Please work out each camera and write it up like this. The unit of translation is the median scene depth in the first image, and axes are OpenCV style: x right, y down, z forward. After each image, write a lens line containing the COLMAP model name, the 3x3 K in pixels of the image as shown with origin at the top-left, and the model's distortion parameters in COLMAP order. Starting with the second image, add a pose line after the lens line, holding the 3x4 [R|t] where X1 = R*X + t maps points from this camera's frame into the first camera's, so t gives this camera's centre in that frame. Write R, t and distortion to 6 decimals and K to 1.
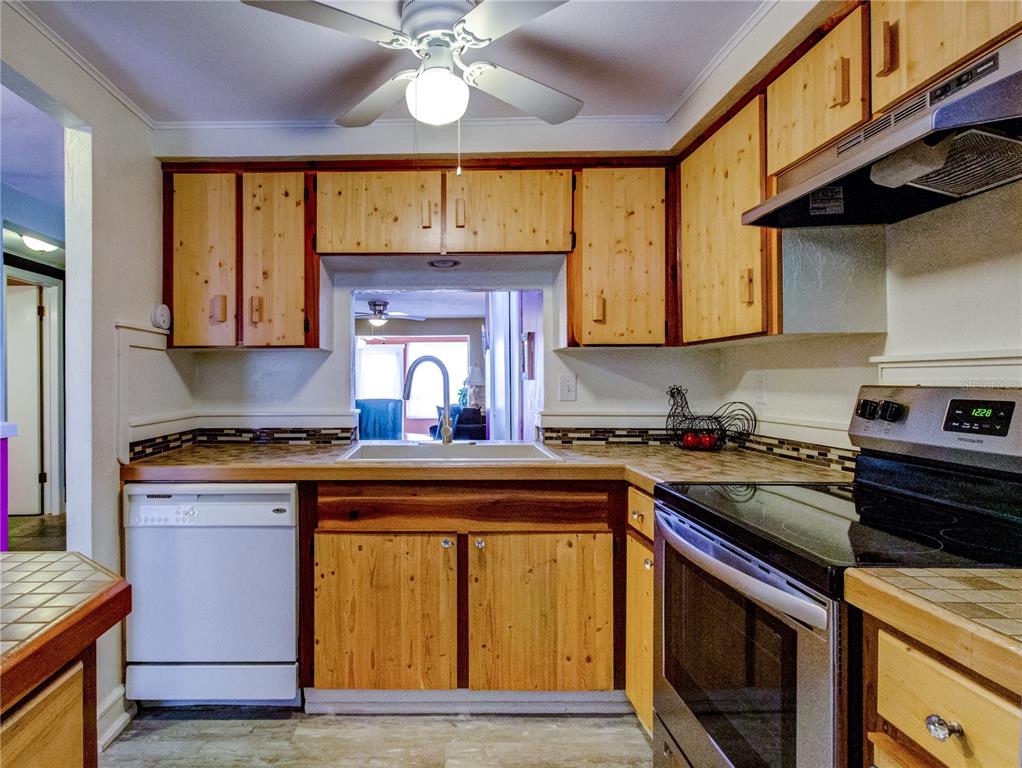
lens RADIAL K [[542.9, 0, 511.0], [0, 542.9, 384.0], [0, 0, 1]] dist [0.000459, 0.000248]
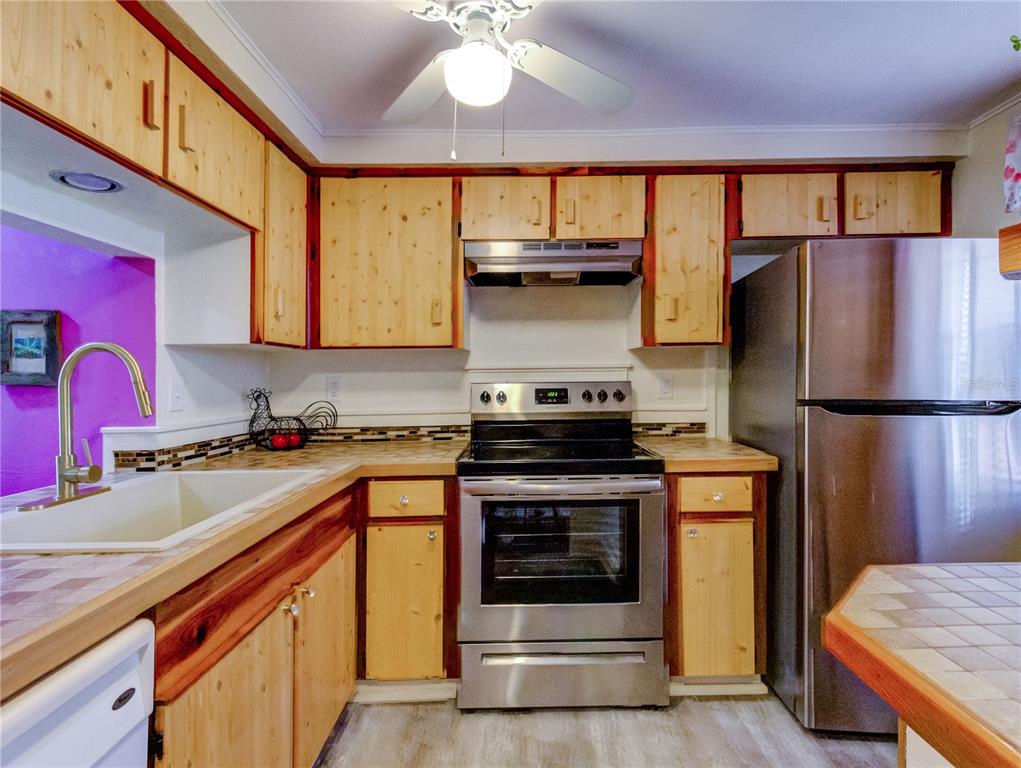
lens RADIAL K [[486.3, 0, 510.5], [0, 486.3, 384.0], [0, 0, 1]] dist [0.000218, -0.000224]
pose [[0.175035, -0.016204, 0.984429, -0.579700], [0.020320, 0.999711, 0.012843, -0.008037], [-0.984352, 0.017755, 0.175314, 0.482075]]
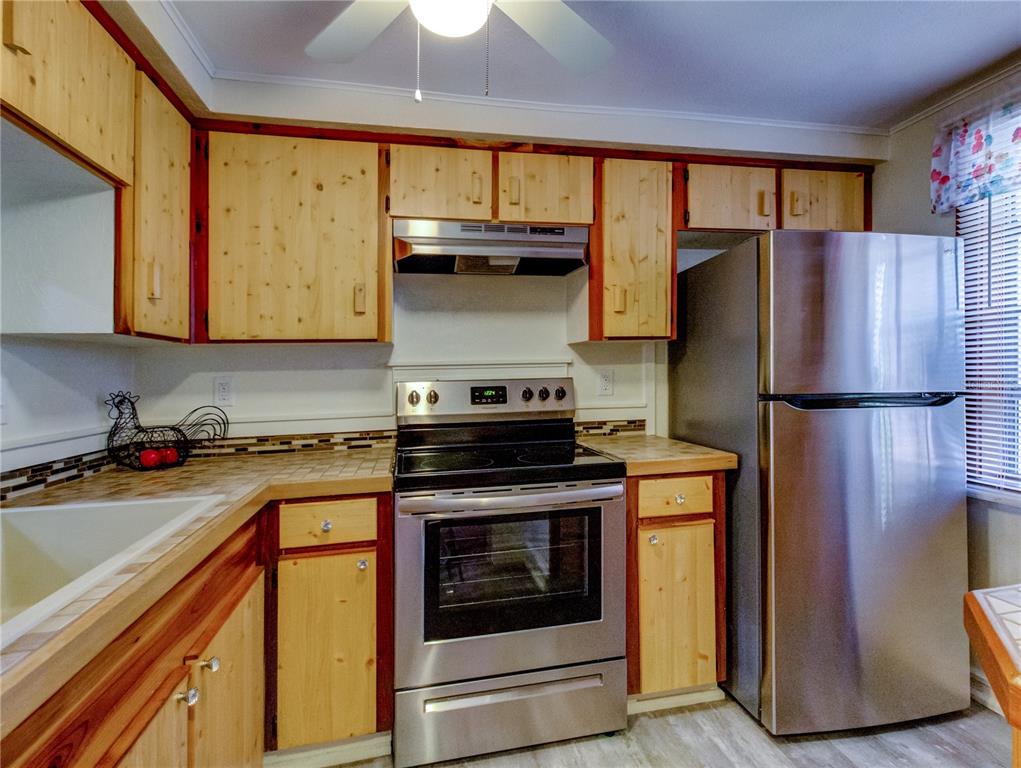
lens RADIAL K [[494.1, 0, 508.1], [0, 494.1, 375.8], [0, 0, 1]] dist [-0.000547, 0.000429]
pose [[-0.026086, -0.004252, 0.999651, -0.501415], [0.030865, 0.999511, 0.005057, -0.008420], [-0.999183, 0.030986, -0.025942, 0.561948]]
